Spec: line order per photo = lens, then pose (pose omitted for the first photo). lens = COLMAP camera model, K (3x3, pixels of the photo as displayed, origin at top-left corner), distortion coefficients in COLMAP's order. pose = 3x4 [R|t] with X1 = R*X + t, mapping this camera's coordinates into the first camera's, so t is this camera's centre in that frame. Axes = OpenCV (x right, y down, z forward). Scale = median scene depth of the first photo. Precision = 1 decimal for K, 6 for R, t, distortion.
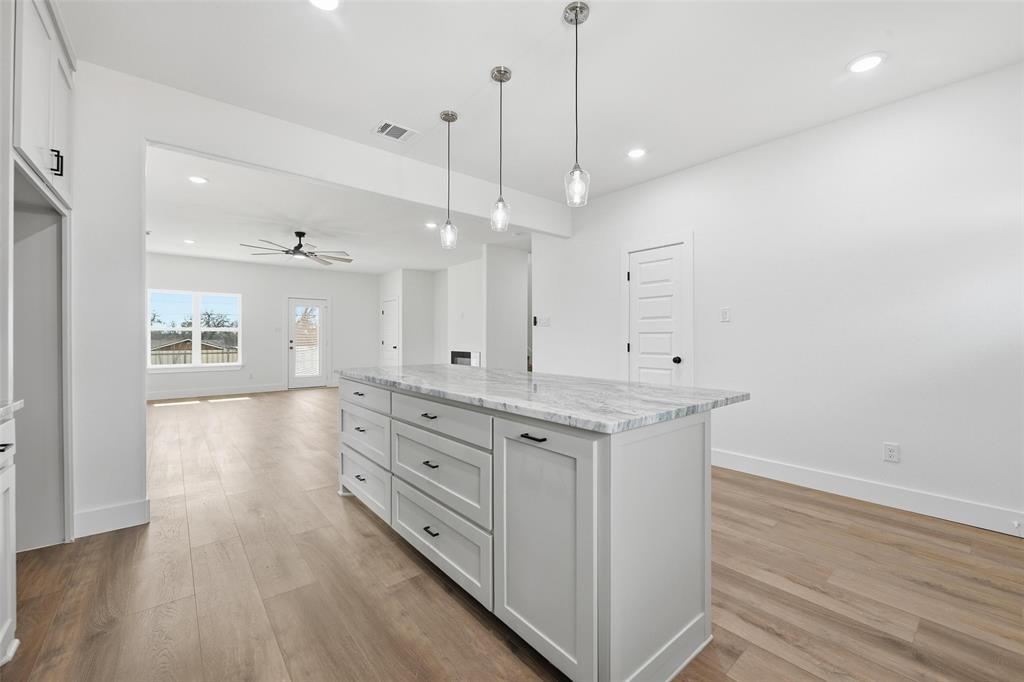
lens RADIAL K [[412.3, 0, 515.0], [0, 412.3, 339.8], [0, 0, 1]] dist [-0.007752, -0.000613]
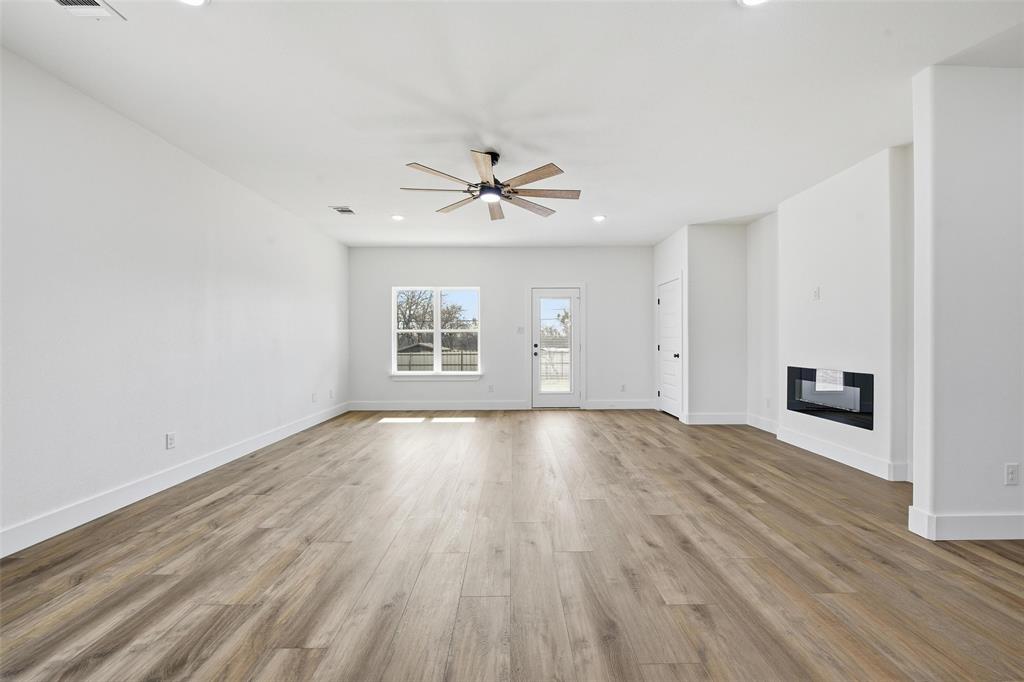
lens RADIAL K [[412.3, 0, 520.9], [0, 412.3, 340.4], [0, 0, 1]] dist [-0.007752, -0.000613]
pose [[0.783633, -0.000430, -0.621224, -0.097271], [-0.002544, 0.999989, -0.003902, -0.001795], [0.621218, 0.004638, 0.783624, 0.398037]]
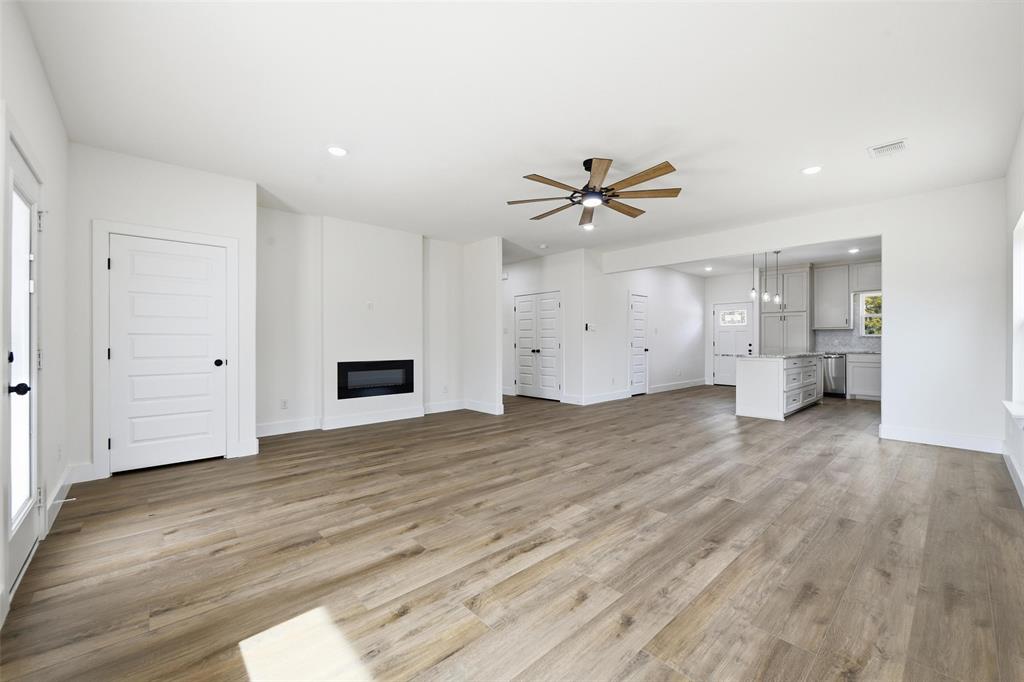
lens RADIAL K [[412.3, 0, 513.8], [0, 412.3, 340.1], [0, 0, 1]] dist [-0.007752, -0.000613]
pose [[-0.051813, 0.002279, 0.998654, -0.753942], [0.007390, 0.999971, -0.001899, -0.001307], [-0.998629, 0.007282, -0.051828, 0.778420]]
